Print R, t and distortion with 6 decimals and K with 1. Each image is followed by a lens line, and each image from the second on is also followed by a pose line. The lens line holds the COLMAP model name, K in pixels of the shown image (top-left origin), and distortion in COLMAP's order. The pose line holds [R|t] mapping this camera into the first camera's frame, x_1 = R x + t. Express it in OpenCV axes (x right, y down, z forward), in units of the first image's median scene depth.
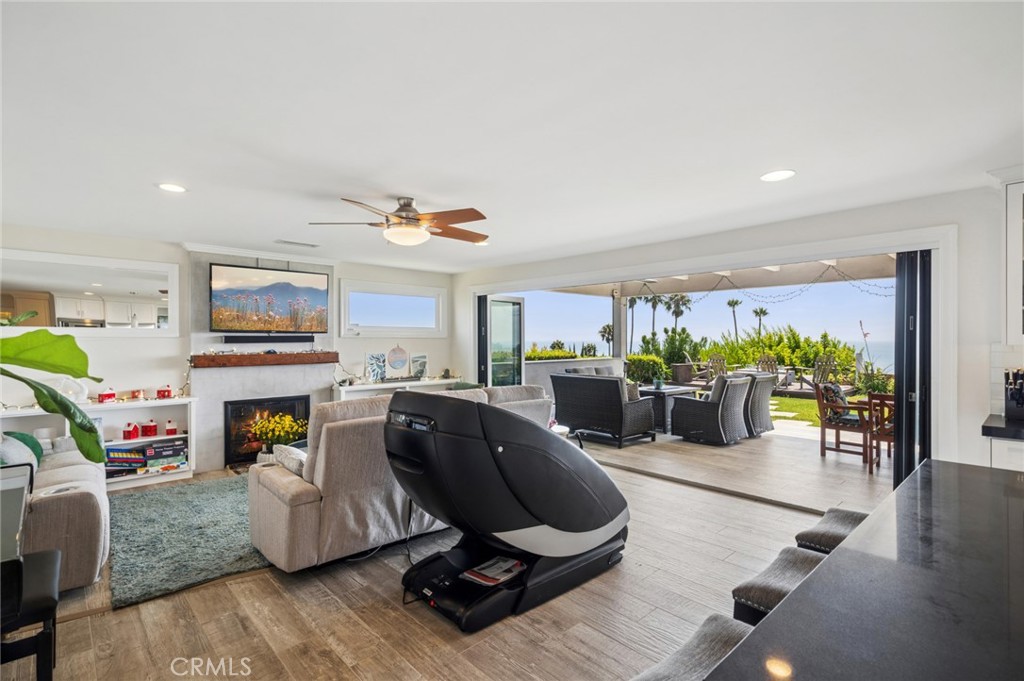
lens RADIAL K [[484.5, 0, 521.2], [0, 484.5, 344.0], [0, 0, 1]] dist [0.003079, -0.001016]
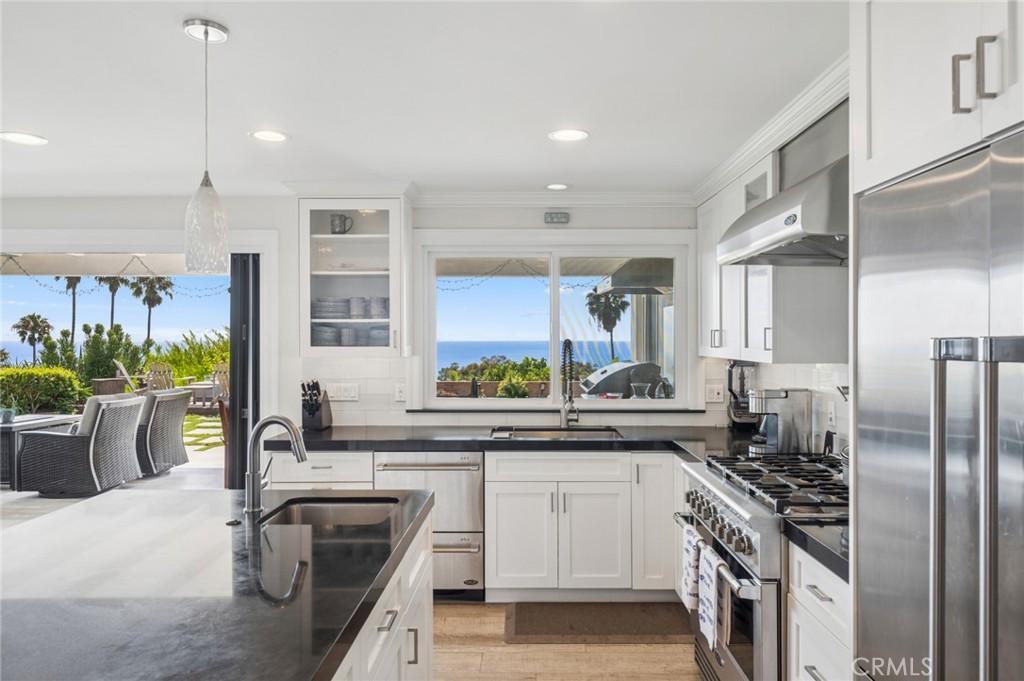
lens RADIAL K [[660.3, 0, 513.9], [0, 660.3, 343.2], [0, 0, 1]] dist [0.003843, -0.003465]
pose [[0.697013, -0.002068, 0.717055, 0.160672], [0.004486, 0.999989, -0.001476, -0.011278], [-0.717044, 0.004245, 0.697015, -0.133067]]
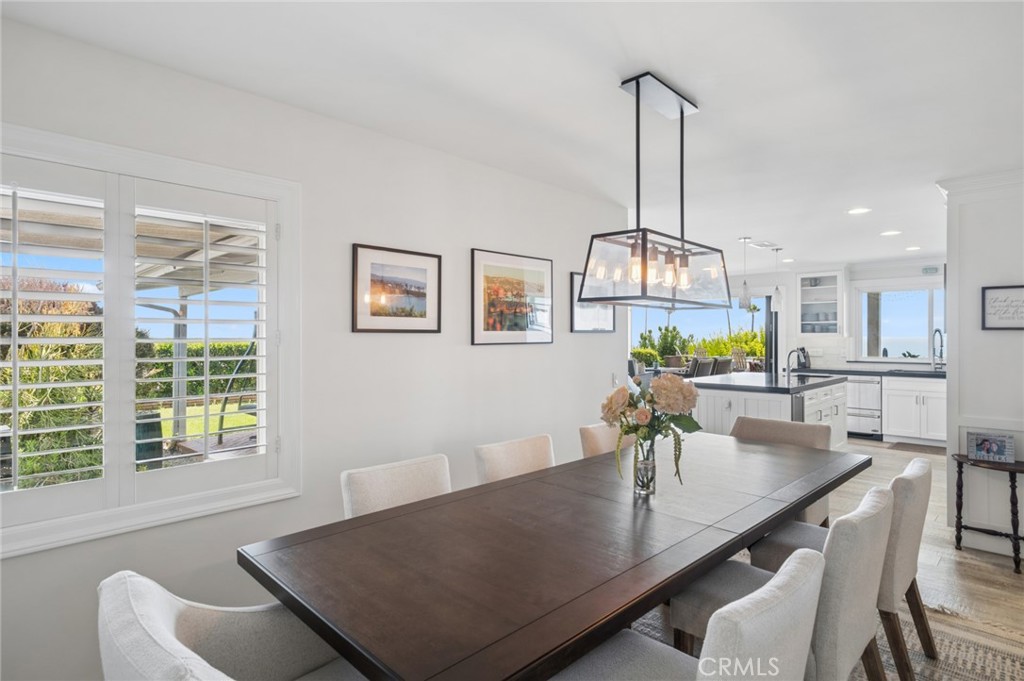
lens RADIAL K [[524.2, 0, 517.6], [0, 524.2, 338.0], [0, 0, 1]] dist [-0.004089, -0.000984]
pose [[0.999613, -0.001817, 0.027774, -0.255810], [0.002010, 0.999974, -0.006944, 0.010621], [-0.027760, 0.006997, 0.999590, -0.821117]]
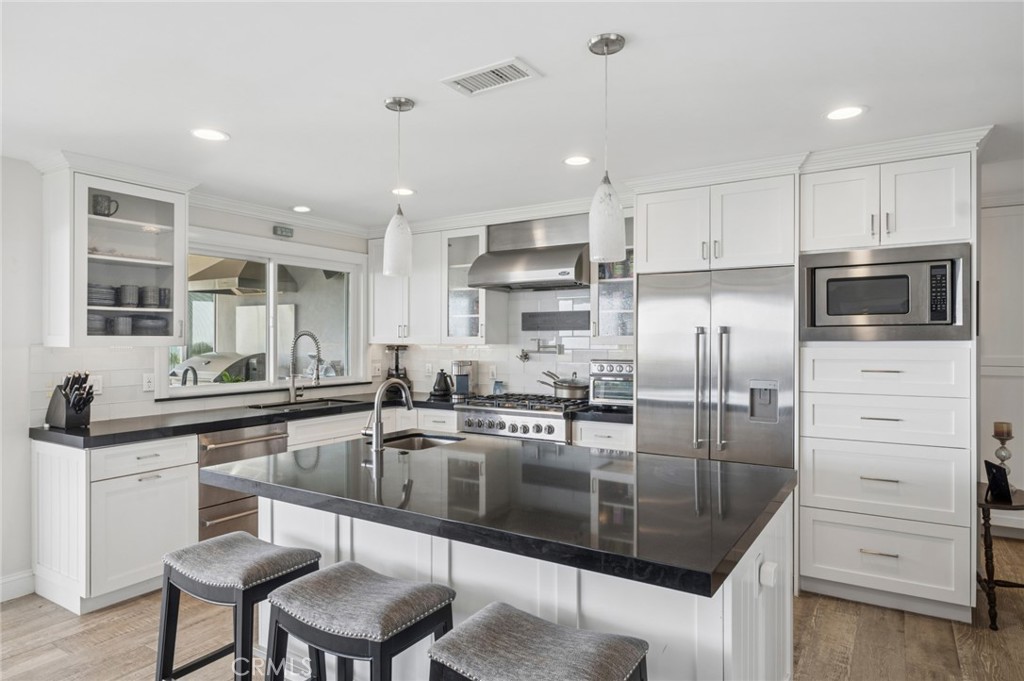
lens RADIAL K [[612.1, 0, 503.3], [0, 612.1, 340.7], [0, 0, 1]] dist [0.004684, 0.000032]
pose [[-0.225670, -0.000067, 0.974204, -0.151232], [0.009576, 0.999952, 0.002287, -0.002574], [-0.974157, 0.009845, -0.225659, 0.233829]]
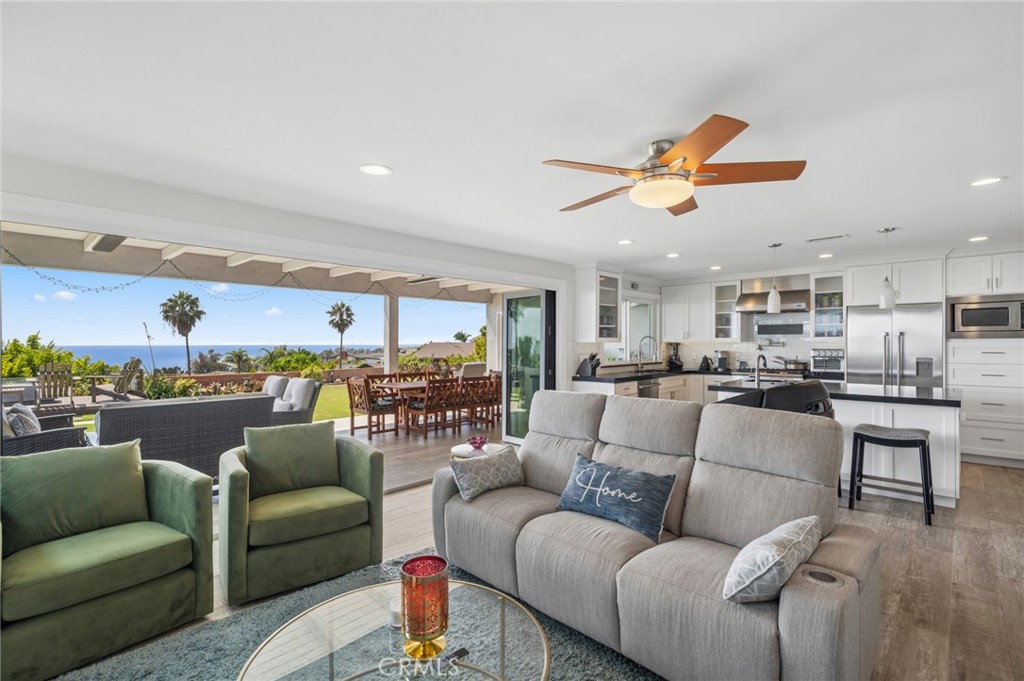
lens RADIAL K [[472.5, 0, 508.2], [0, 472.5, 341.8], [0, 0, 1]] dist [0.001111, -0.000012]
pose [[-0.040995, 0.002559, 0.999156, -0.547113], [0.012031, 0.999925, -0.002067, -0.000527], [-0.999087, 0.011936, -0.041023, 0.731117]]
